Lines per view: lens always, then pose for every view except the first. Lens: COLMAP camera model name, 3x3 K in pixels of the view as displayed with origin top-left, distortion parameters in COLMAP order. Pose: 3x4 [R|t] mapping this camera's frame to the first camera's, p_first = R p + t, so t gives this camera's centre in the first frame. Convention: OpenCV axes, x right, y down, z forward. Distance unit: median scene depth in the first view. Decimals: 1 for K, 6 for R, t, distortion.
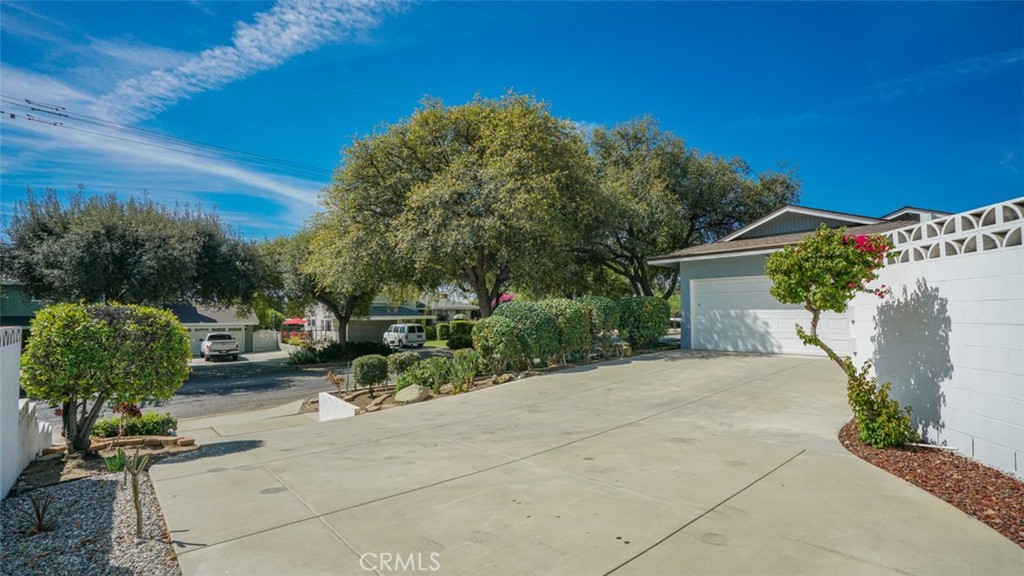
lens RADIAL K [[509.9, 0, 512.0], [0, 509.9, 288.0], [0, 0, 1]] dist [-0.002344, 0.000323]
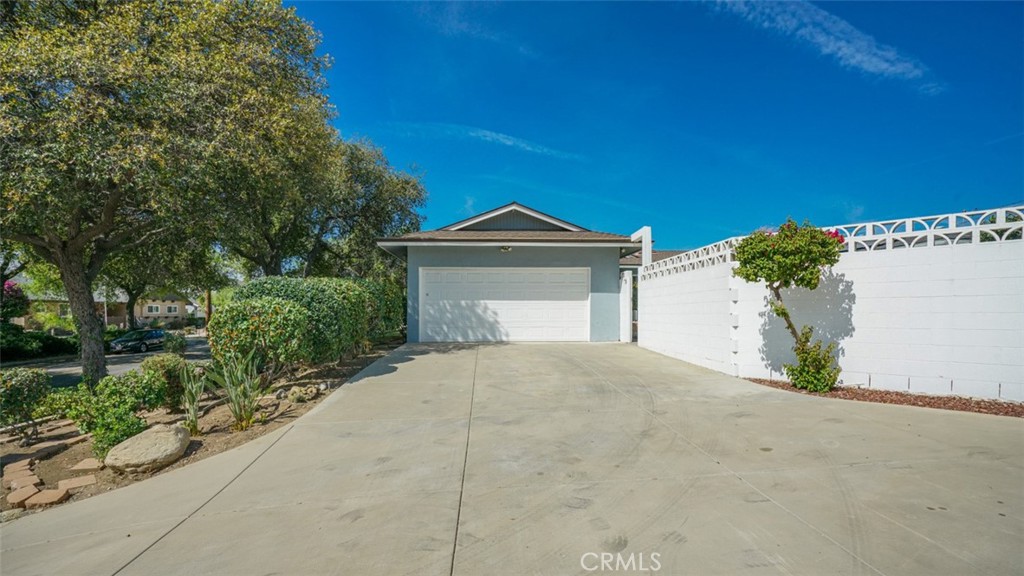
lens RADIAL K [[509.9, 0, 512.0], [0, 509.9, 288.0], [0, 0, 1]] dist [-0.002344, 0.000323]
pose [[0.586740, 0.045673, 0.808487, -0.330516], [-0.040020, 0.998824, -0.027382, 0.044823], [-0.808786, -0.016290, 0.587877, 0.355232]]
